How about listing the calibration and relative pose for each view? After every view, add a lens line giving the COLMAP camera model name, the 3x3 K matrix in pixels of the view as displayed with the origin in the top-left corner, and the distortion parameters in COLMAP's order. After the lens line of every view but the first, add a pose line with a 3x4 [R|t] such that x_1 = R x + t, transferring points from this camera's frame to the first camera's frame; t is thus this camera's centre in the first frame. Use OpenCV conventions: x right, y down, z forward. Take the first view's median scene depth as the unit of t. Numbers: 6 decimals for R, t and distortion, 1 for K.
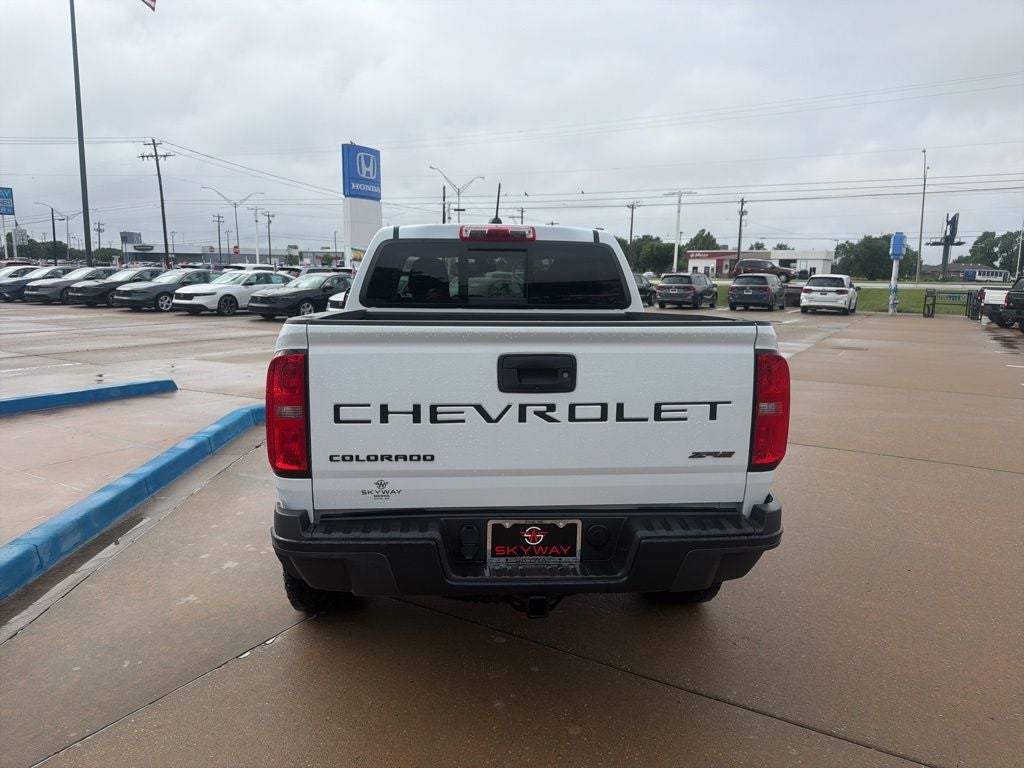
lens RADIAL K [[721.8, 0, 507.2], [0, 721.8, 386.1], [0, 0, 1]] dist [0.163751, -0.348800]
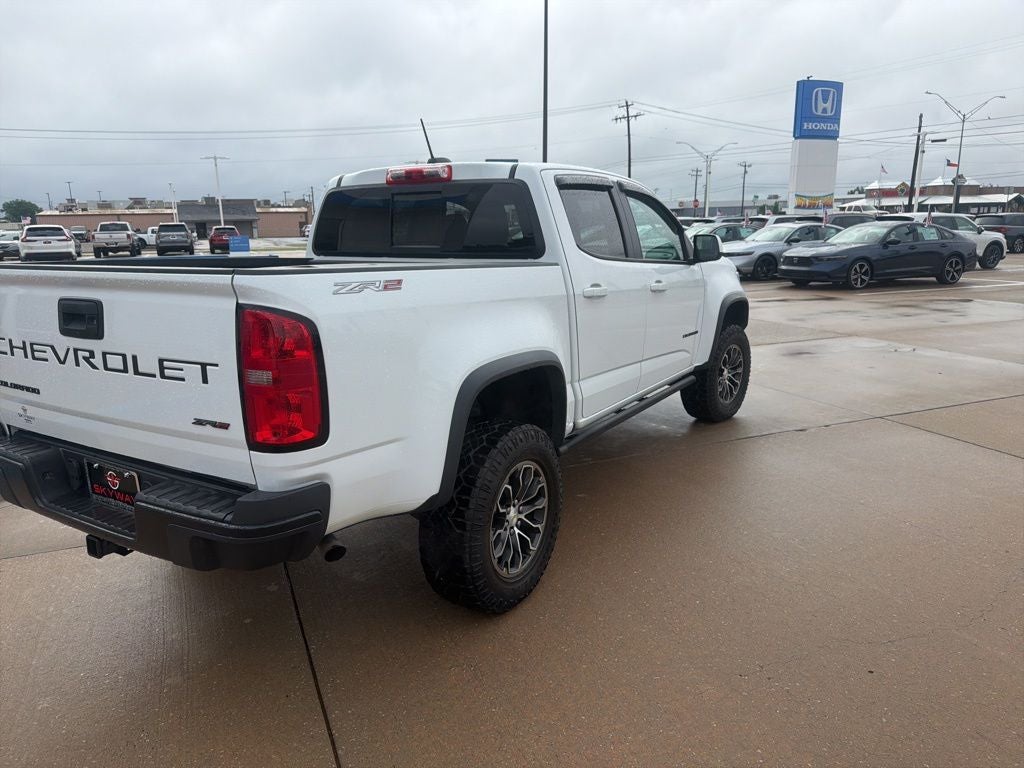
lens RADIAL K [[726.8, 0, 512.0], [0, 726.8, 384.0], [0, 0, 1]] dist [0.056437, -0.081512]
pose [[0.803471, 0.102321, -0.586485, 1.078819], [-0.066305, 0.994371, 0.082647, -0.049022], [0.591640, -0.027518, 0.805733, 0.514137]]
